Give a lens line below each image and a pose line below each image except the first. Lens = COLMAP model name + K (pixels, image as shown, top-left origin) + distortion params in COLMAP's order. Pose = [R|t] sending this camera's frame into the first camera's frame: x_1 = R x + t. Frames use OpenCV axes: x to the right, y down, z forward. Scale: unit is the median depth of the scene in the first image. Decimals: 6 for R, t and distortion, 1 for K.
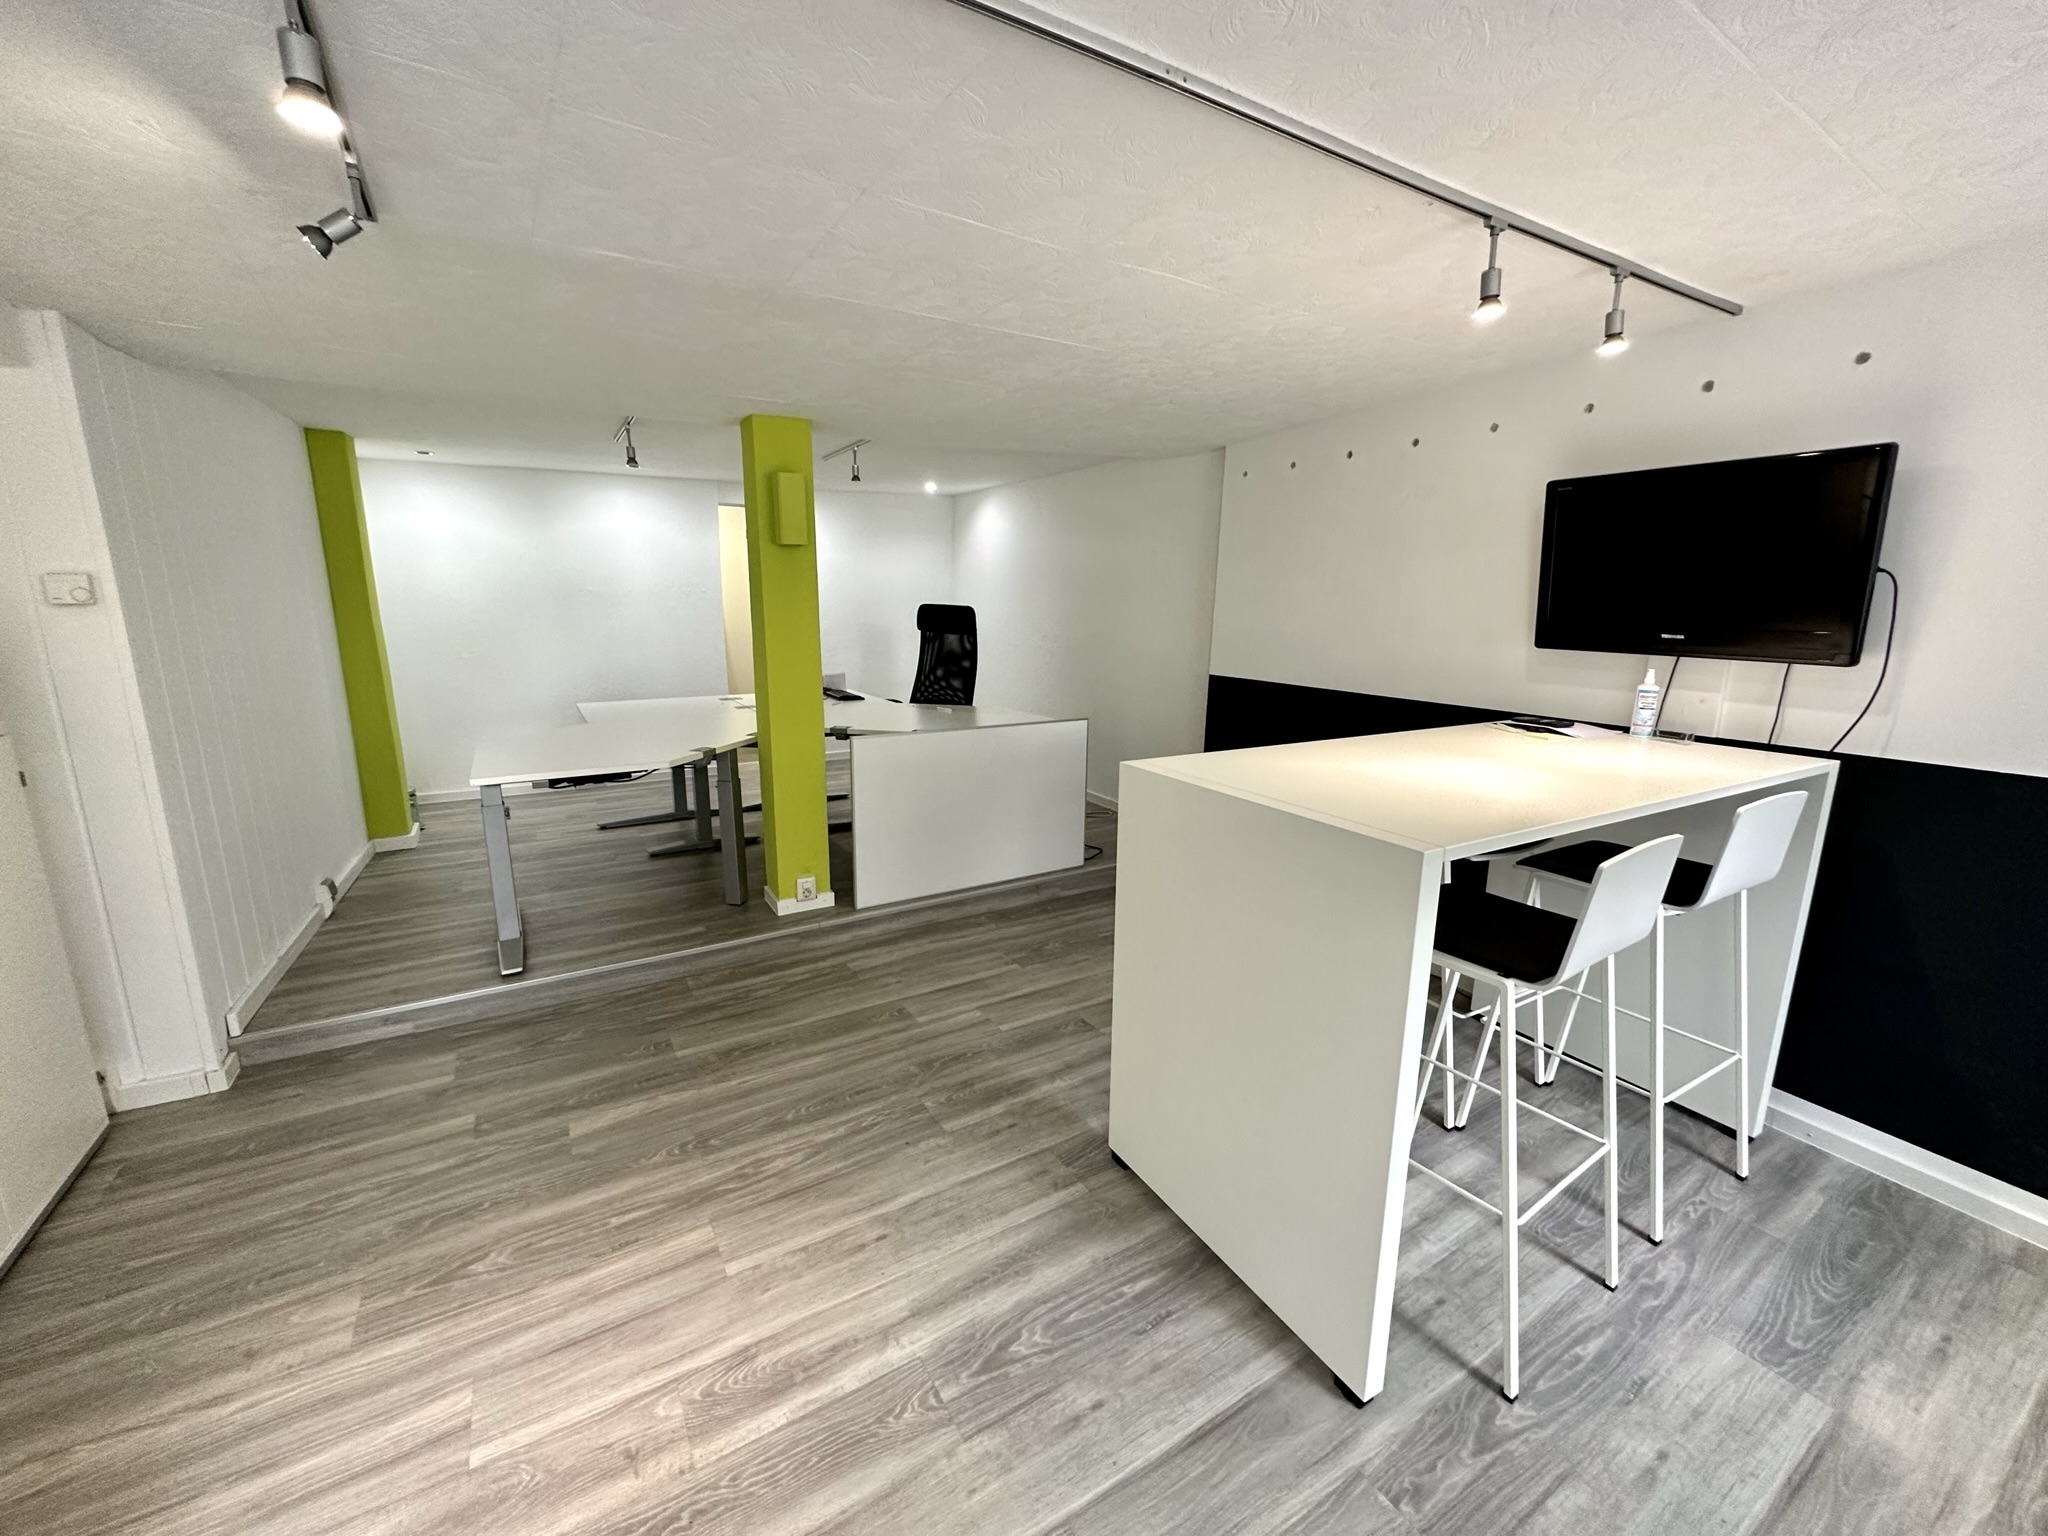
lens RADIAL K [[821.5, 0, 1023.2], [0, 821.5, 765.6], [0, 0, 1]] dist [0.000635, 0.000652]
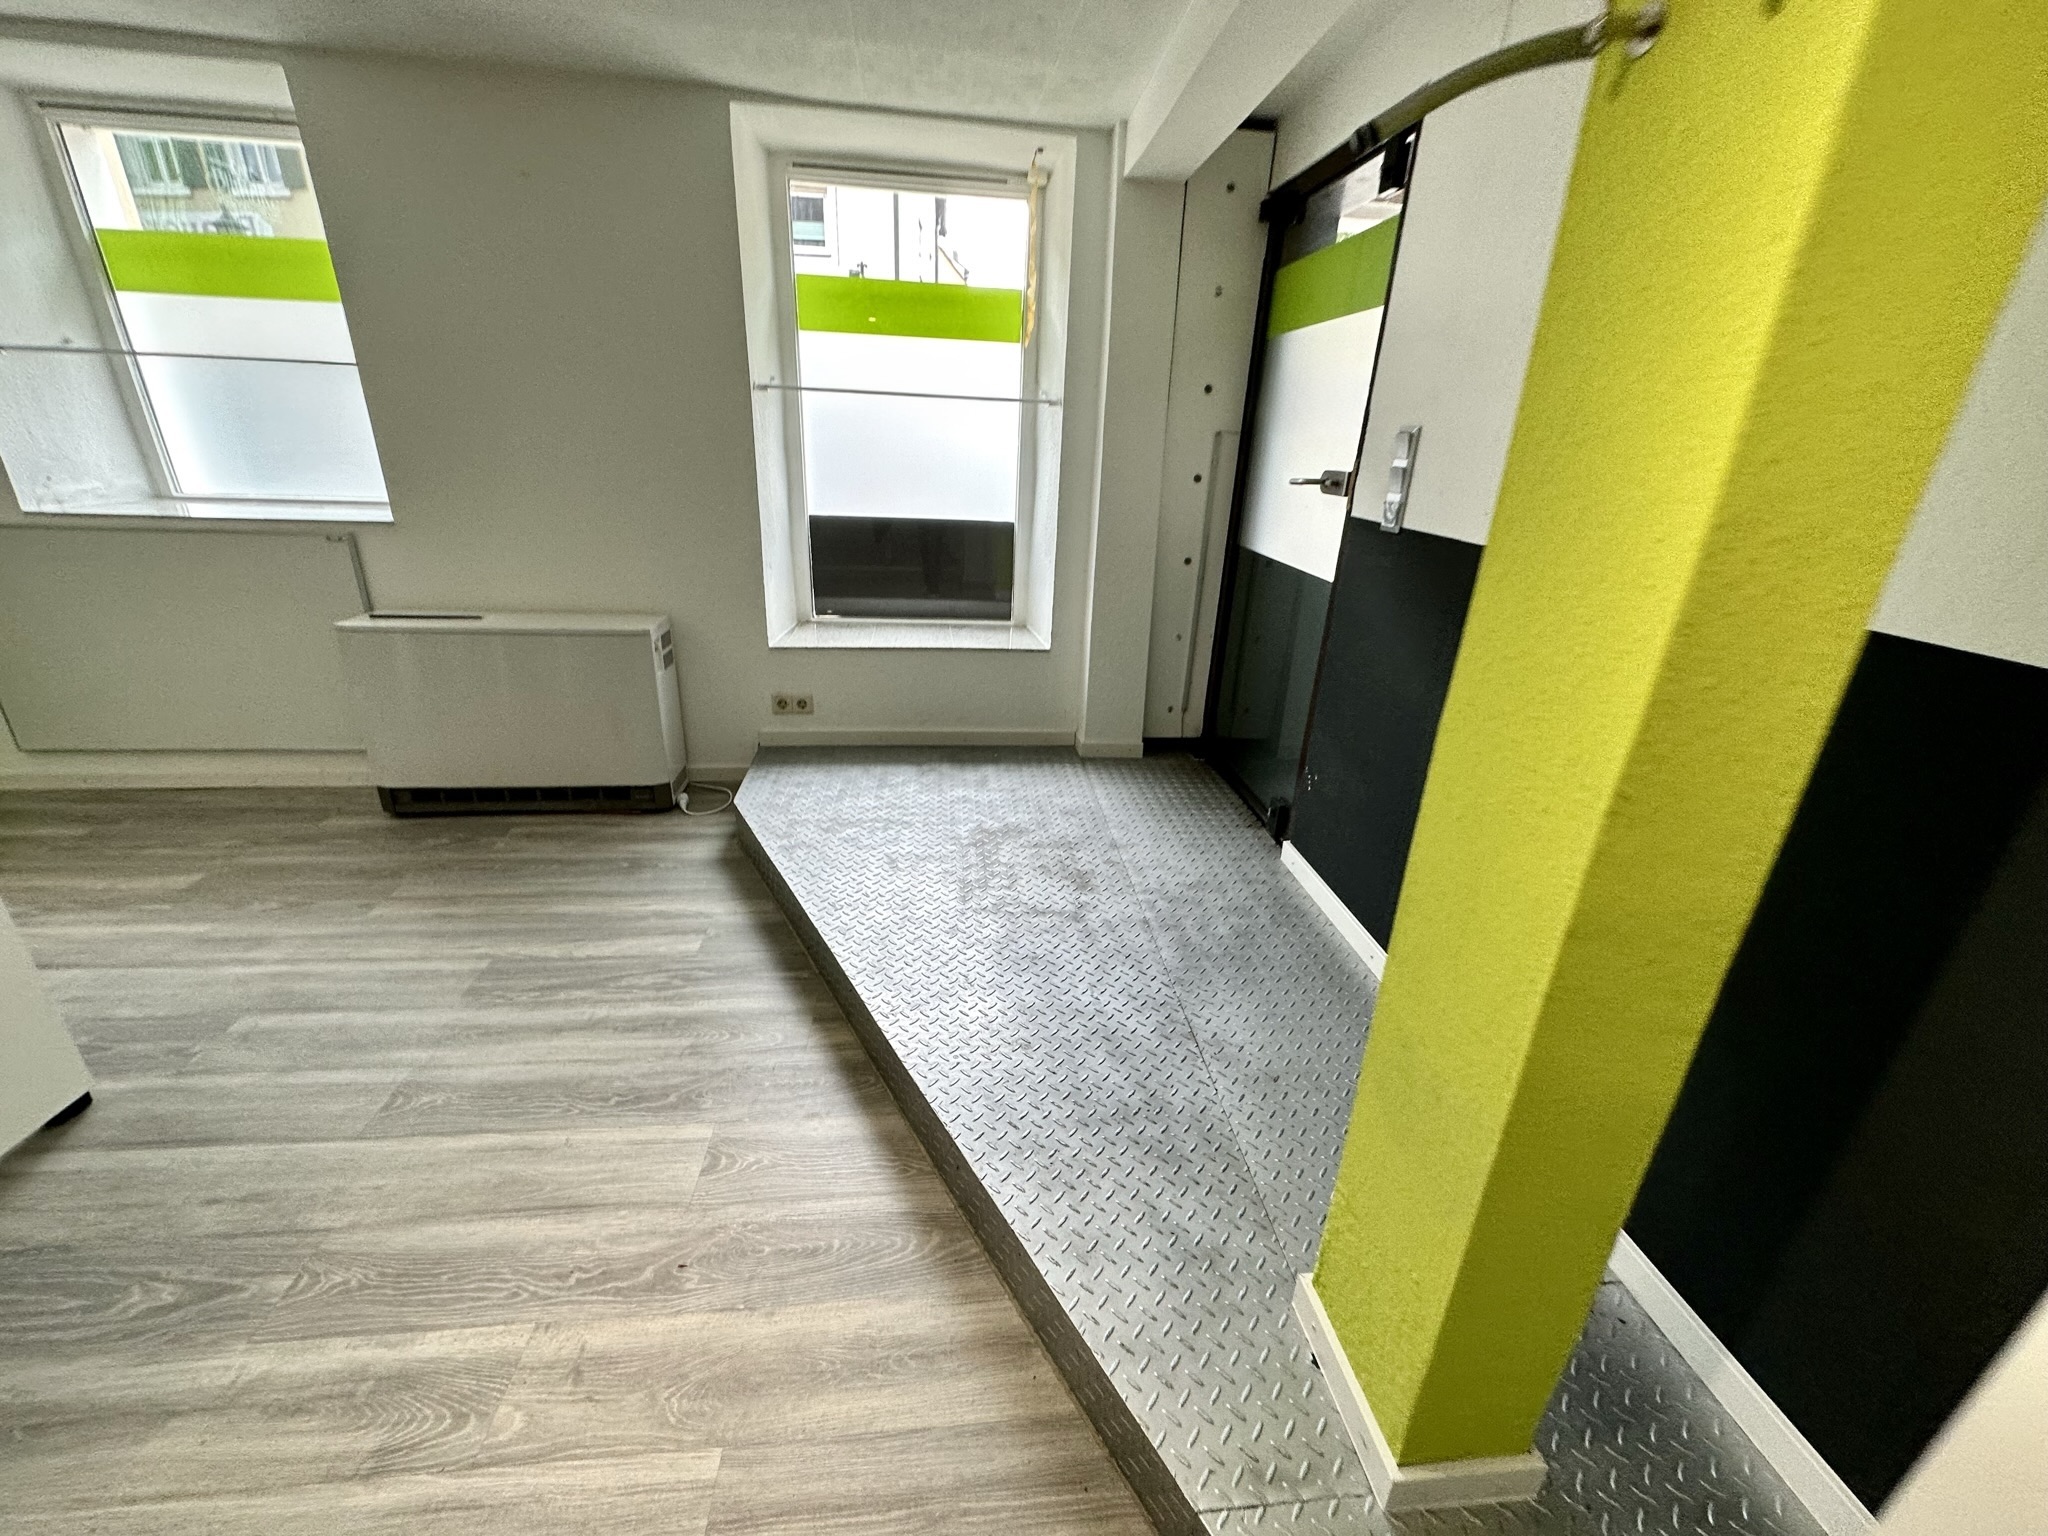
lens RADIAL K [[821.5, 0, 1023.2], [0, 821.5, 765.6], [0, 0, 1]] dist [0.000635, 0.000652]
pose [[-0.900603, -0.199184, 0.386315, -0.786052], [0.046177, 0.839934, 0.540720, -0.097239], [-0.432182, 0.504813, -0.747250, 0.798412]]
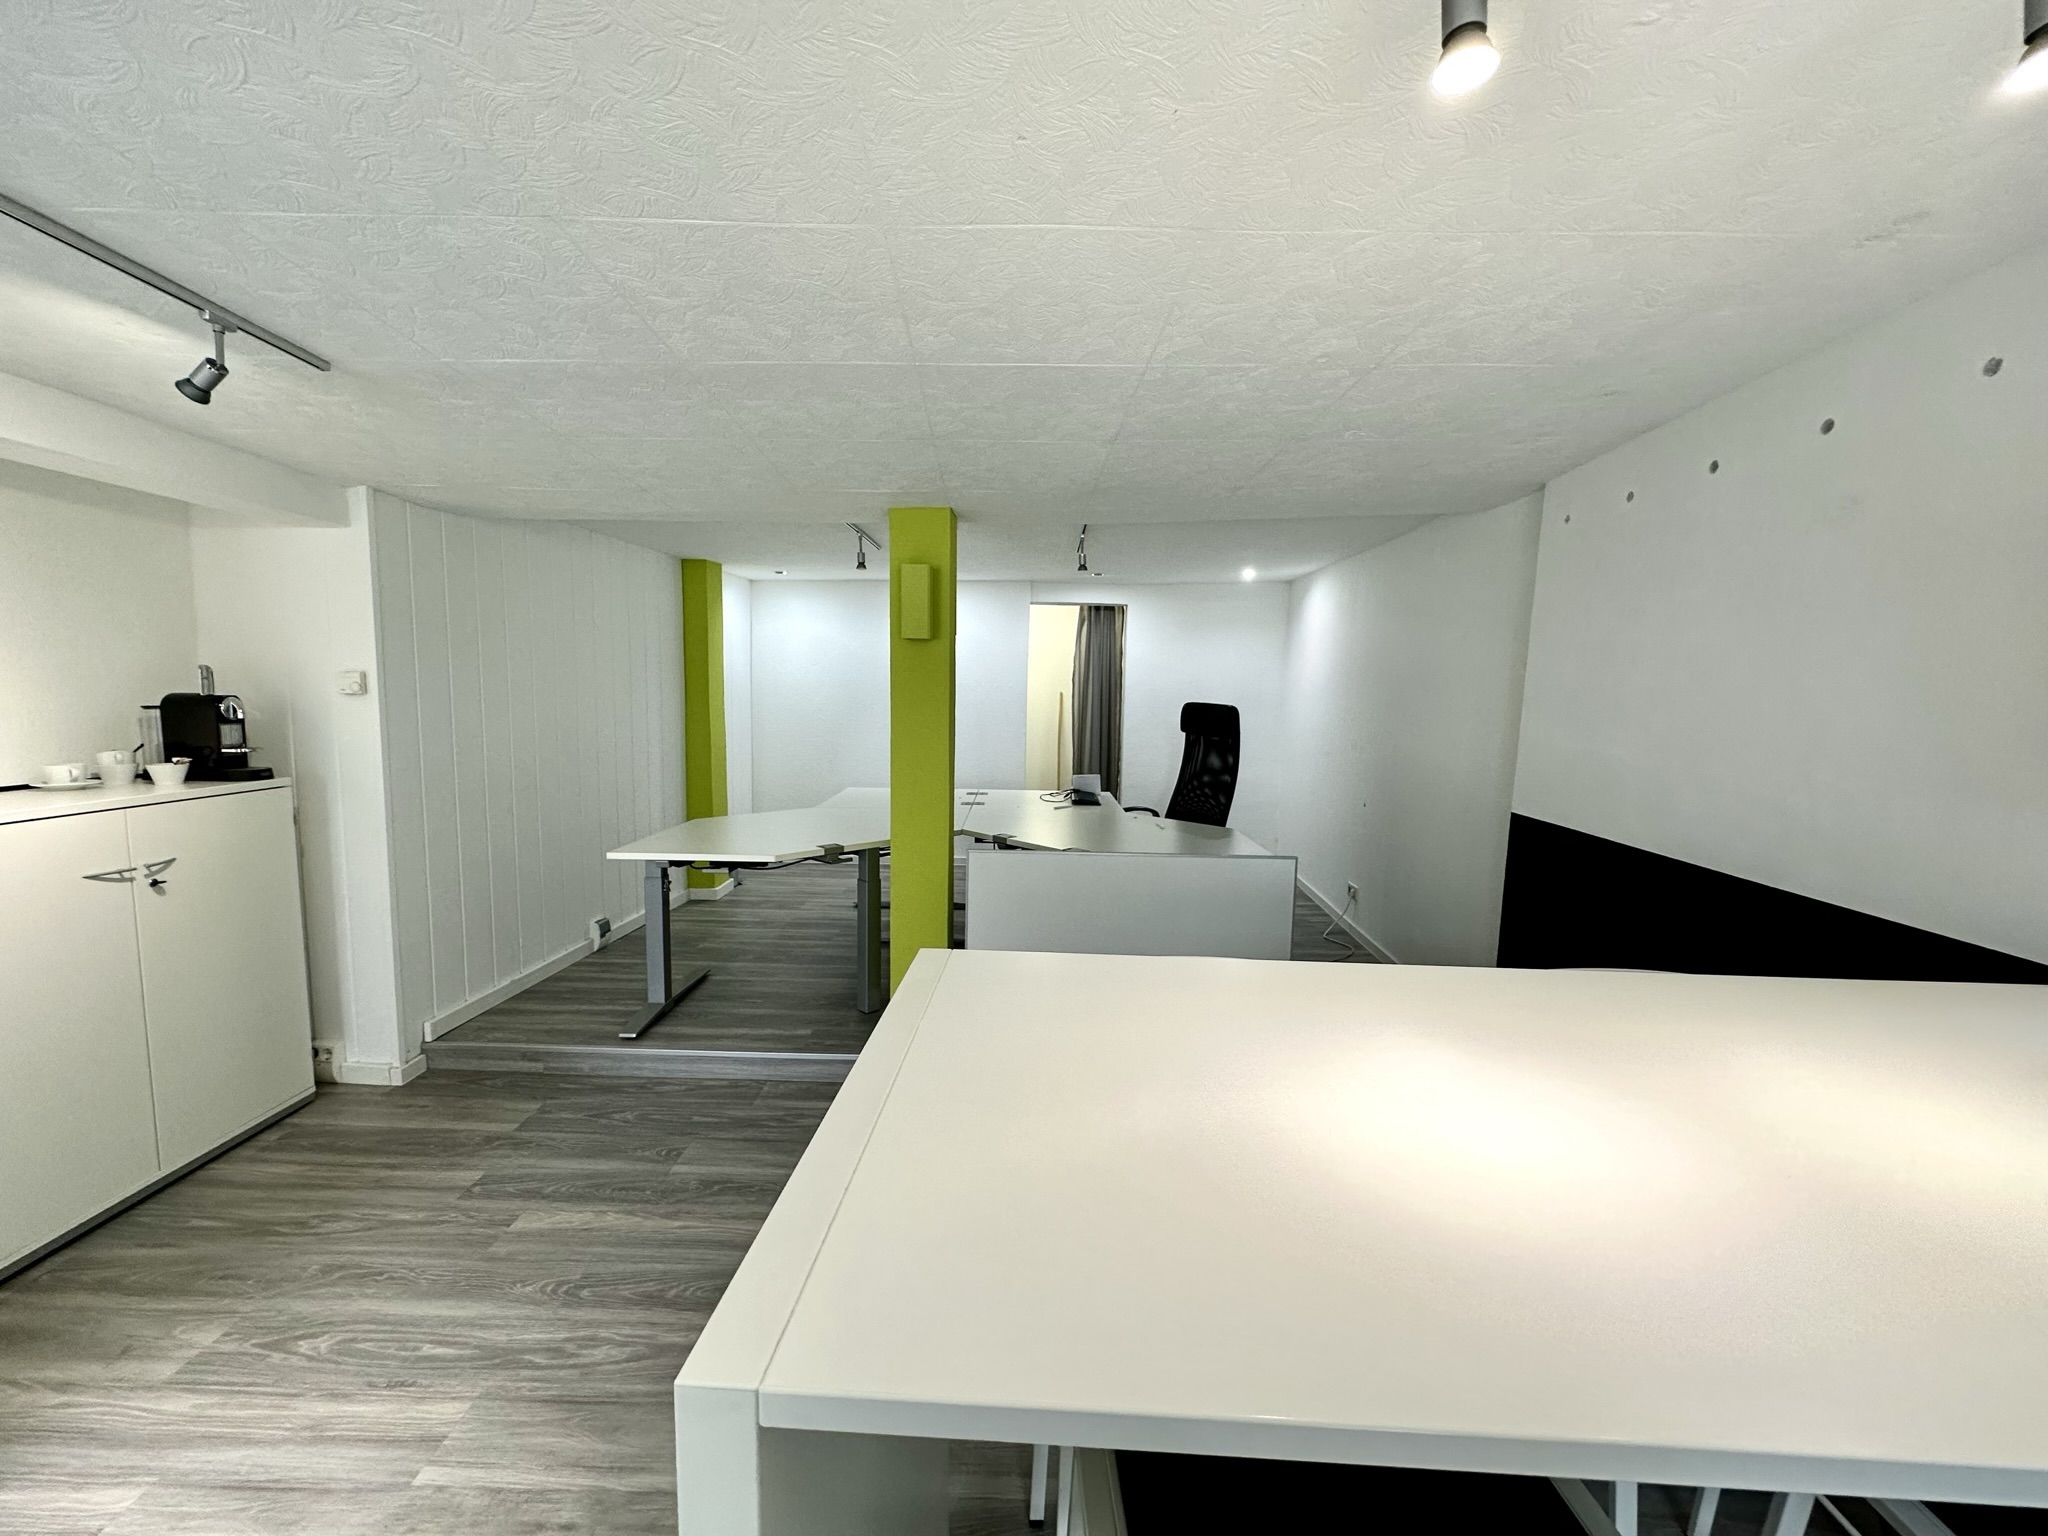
lens RADIAL K [[821.5, 0, 1023.2], [0, 821.5, 765.6], [0, 0, 1]] dist [0.000635, 0.000652]
pose [[0.846804, 0.057078, -0.528834, 0.519449], [-0.116640, 0.989953, -0.079925, -0.103567], [0.518959, 0.129364, 0.844954, 0.465128]]
